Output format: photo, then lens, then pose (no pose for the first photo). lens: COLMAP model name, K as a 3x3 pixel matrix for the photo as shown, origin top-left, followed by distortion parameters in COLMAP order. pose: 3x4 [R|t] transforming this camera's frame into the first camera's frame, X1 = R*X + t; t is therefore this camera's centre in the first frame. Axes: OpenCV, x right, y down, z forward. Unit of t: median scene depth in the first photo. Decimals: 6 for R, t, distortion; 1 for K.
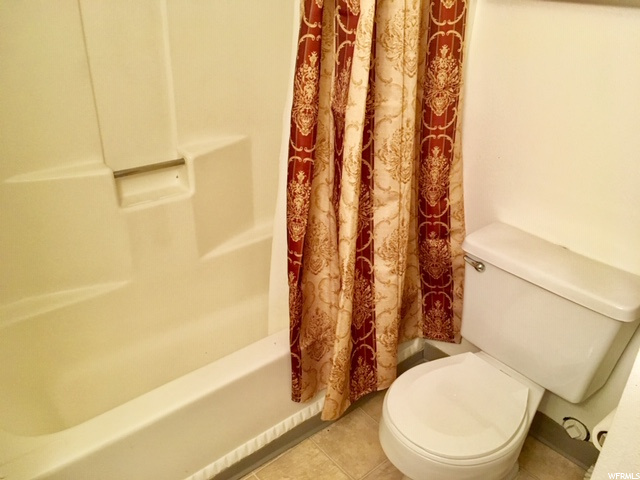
lens RADIAL K [[541.5, 0, 321.6], [0, 541.5, 250.2], [0, 0, 1]] dist [0.055331, -0.000228]
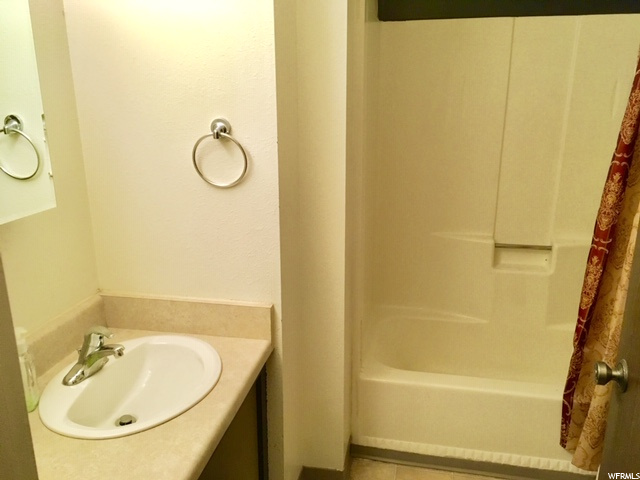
lens RADIAL K [[541.5, 0, 321.6], [0, 541.5, 250.2], [0, 0, 1]] dist [0.055331, -0.000228]
pose [[0.592587, 0.175806, -0.786087, 0.544167], [-0.355135, 0.932947, -0.059066, 0.140403], [0.722993, 0.314169, 0.615287, -0.285903]]
